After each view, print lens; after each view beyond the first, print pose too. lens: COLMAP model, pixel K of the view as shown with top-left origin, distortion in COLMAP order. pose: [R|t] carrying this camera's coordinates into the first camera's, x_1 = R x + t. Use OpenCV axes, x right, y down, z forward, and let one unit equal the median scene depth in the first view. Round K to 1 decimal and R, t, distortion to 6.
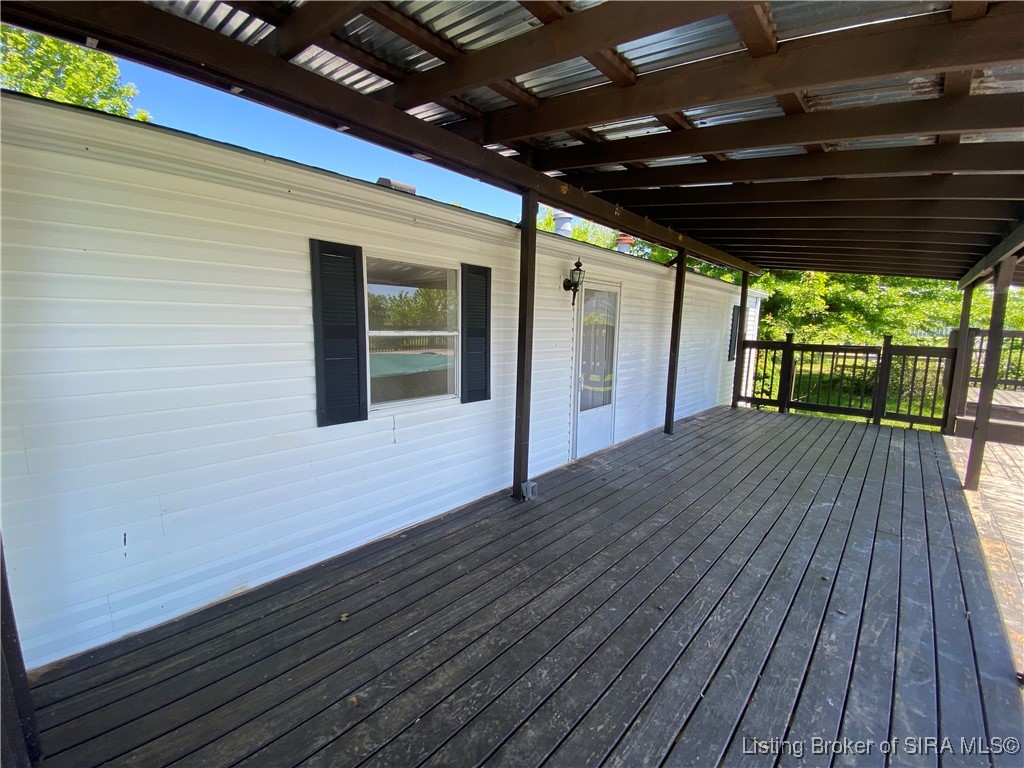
lens RADIAL K [[420.9, 0, 512.0], [0, 420.9, 384.0], [0, 0, 1]] dist [0.047329, -0.035000]
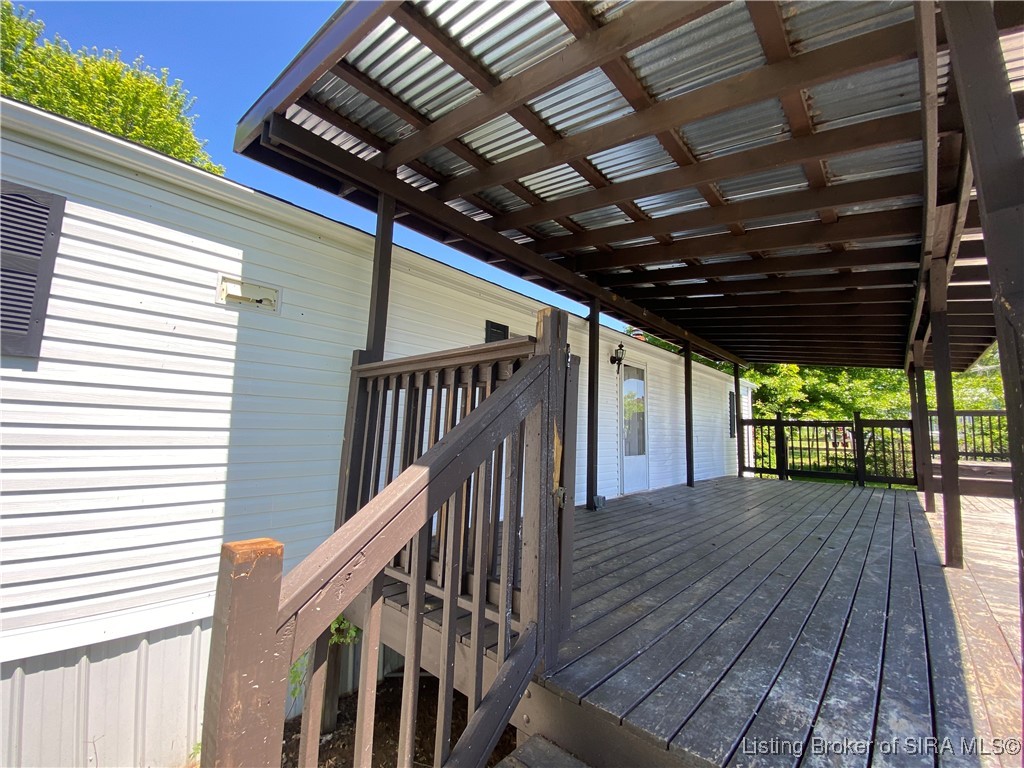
lens RADIAL K [[419.4, 0, 510.0], [0, 419.4, 380.4], [0, 0, 1]] dist [0.021769, -0.021483]
pose [[0.999927, 0.011812, 0.002554, -0.115002], [-0.010824, 0.969325, -0.245542, 0.094733], [-0.005376, 0.245497, 0.969383, -0.177967]]
